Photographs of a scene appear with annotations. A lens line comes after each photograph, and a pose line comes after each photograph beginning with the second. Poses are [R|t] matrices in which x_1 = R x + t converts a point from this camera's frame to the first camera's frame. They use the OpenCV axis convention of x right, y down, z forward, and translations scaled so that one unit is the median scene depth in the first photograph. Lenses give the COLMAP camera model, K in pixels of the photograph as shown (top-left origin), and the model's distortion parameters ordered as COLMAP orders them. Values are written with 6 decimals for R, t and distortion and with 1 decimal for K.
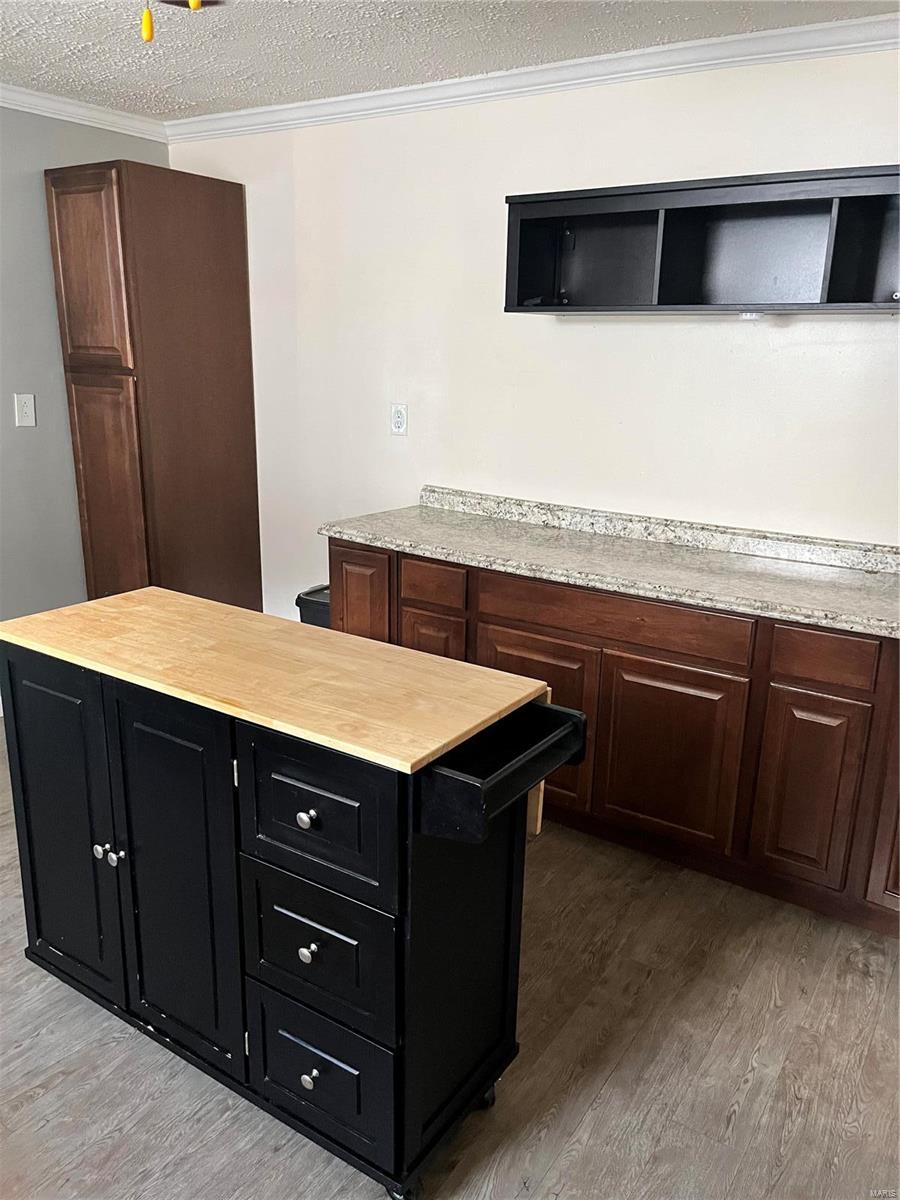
lens RADIAL K [[902.3, 0, 451.6], [0, 902.3, 602.5], [0, 0, 1]] dist [0.066689, -0.090610]
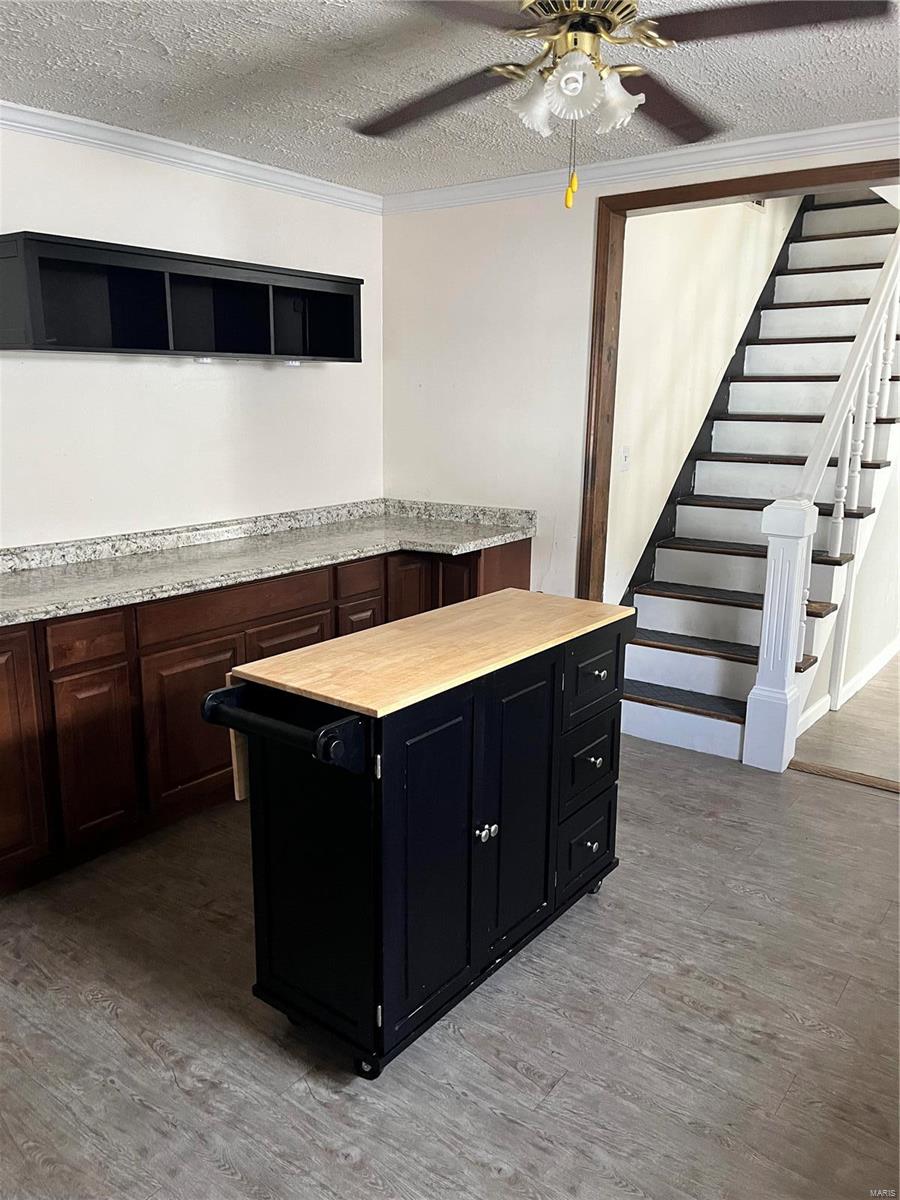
lens RADIAL K [[902.3, 0, 446.2], [0, 902.3, 597.5], [0, 0, 1]] dist [0.066689, -0.090610]
pose [[0.073984, -0.248168, 0.965888, -0.932795], [0.261046, 0.939590, 0.221416, -0.181556], [-0.962487, 0.235760, 0.134298, 0.537159]]
